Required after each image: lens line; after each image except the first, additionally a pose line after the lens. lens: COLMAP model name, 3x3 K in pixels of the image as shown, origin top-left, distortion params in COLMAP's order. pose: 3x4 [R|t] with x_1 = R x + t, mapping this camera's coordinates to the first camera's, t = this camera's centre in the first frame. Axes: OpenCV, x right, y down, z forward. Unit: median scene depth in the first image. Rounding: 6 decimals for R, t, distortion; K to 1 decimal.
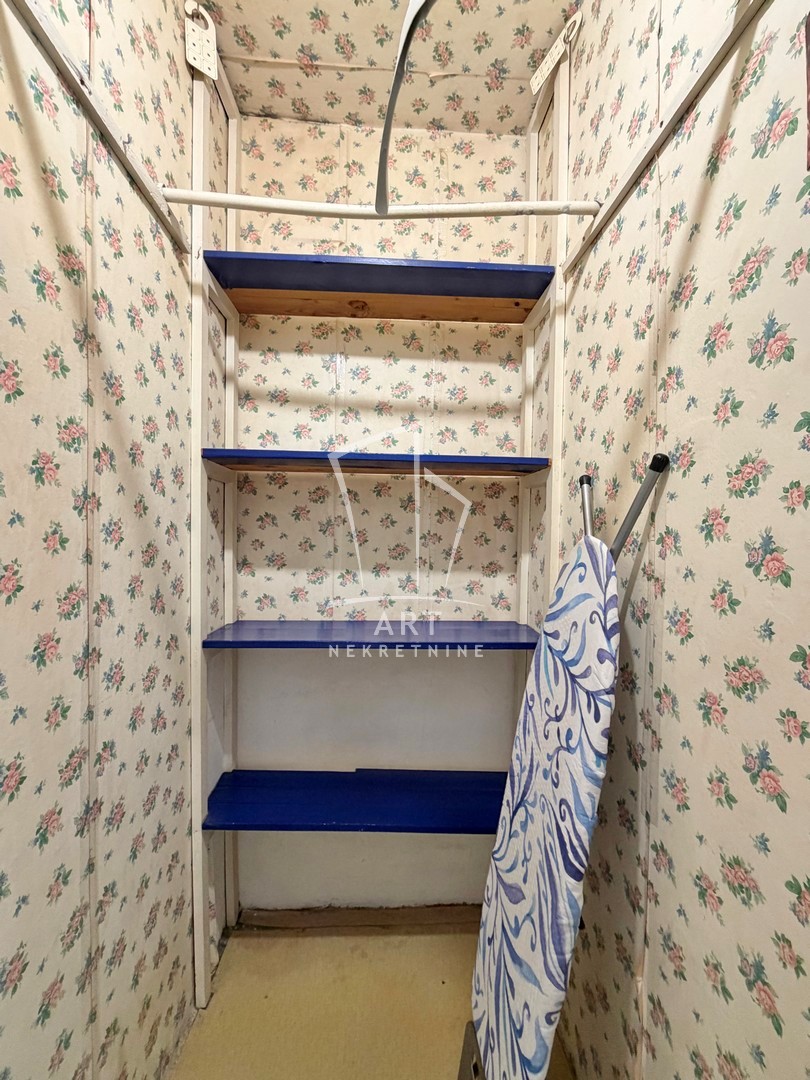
lens RADIAL K [[443.1, 0, 402.4], [0, 443.1, 539.1], [0, 0, 1]] dist [-0.001132, -0.000486]
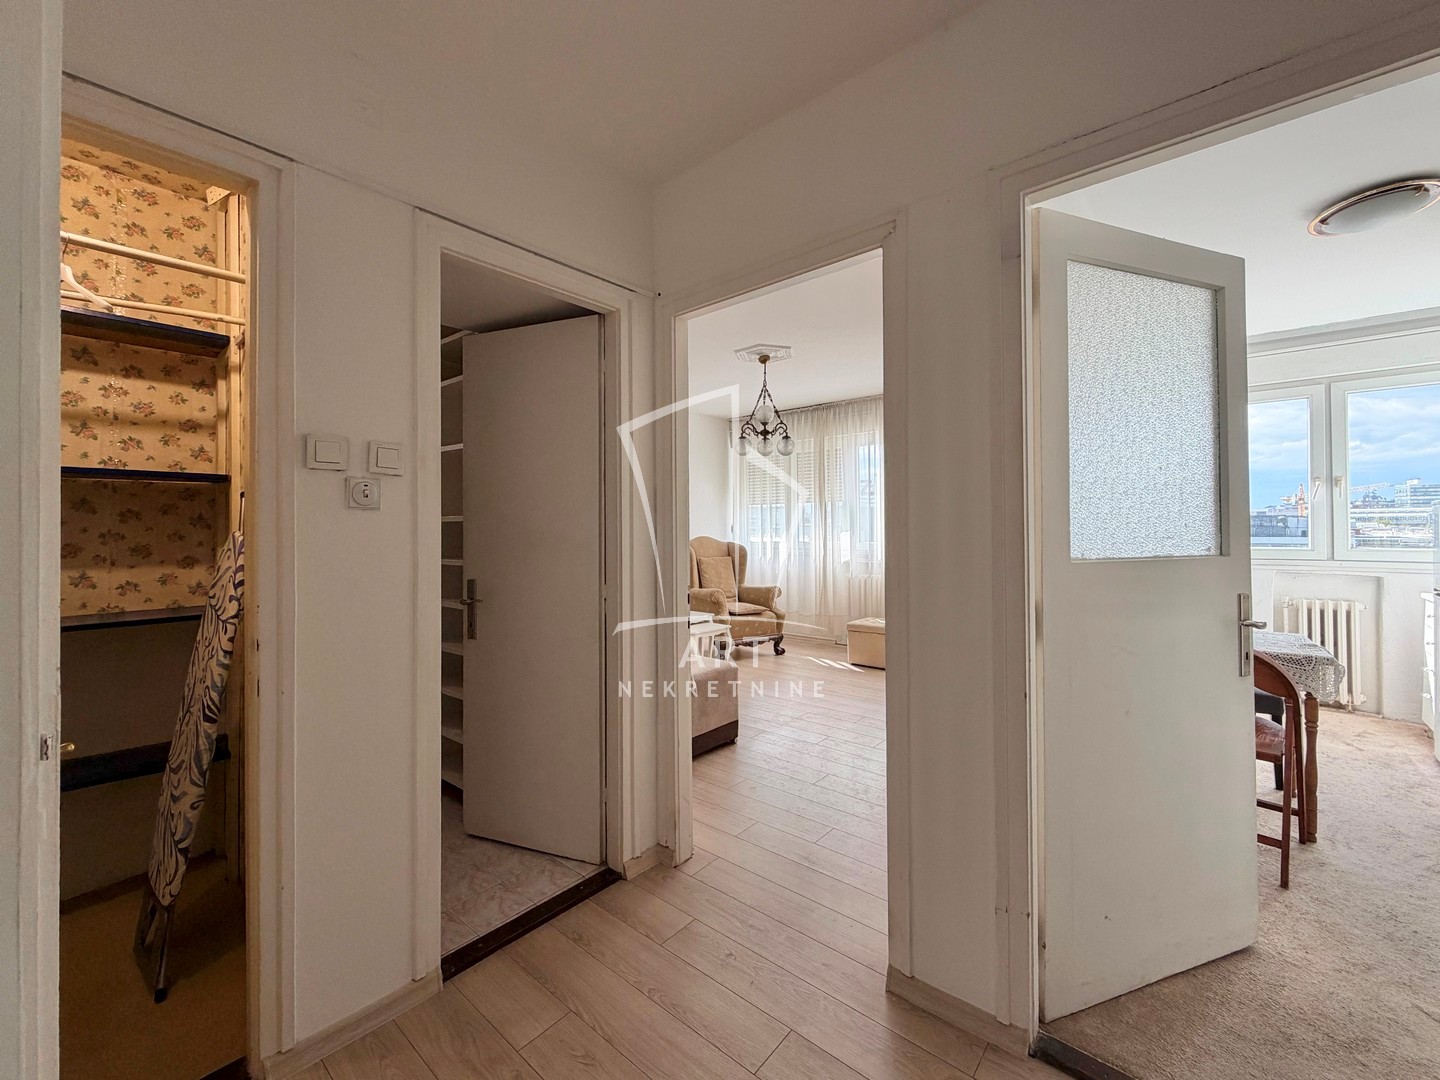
lens RADIAL K [[590.8, 0, 713.1], [0, 590.8, 519.2], [0, 0, 1]] dist [-0.001132, -0.000486]
pose [[0.694138, -0.012943, 0.719726, 0.047930], [0.029874, 0.999495, -0.010838, 0.013691], [-0.719222, 0.029024, 0.694174, -1.085356]]
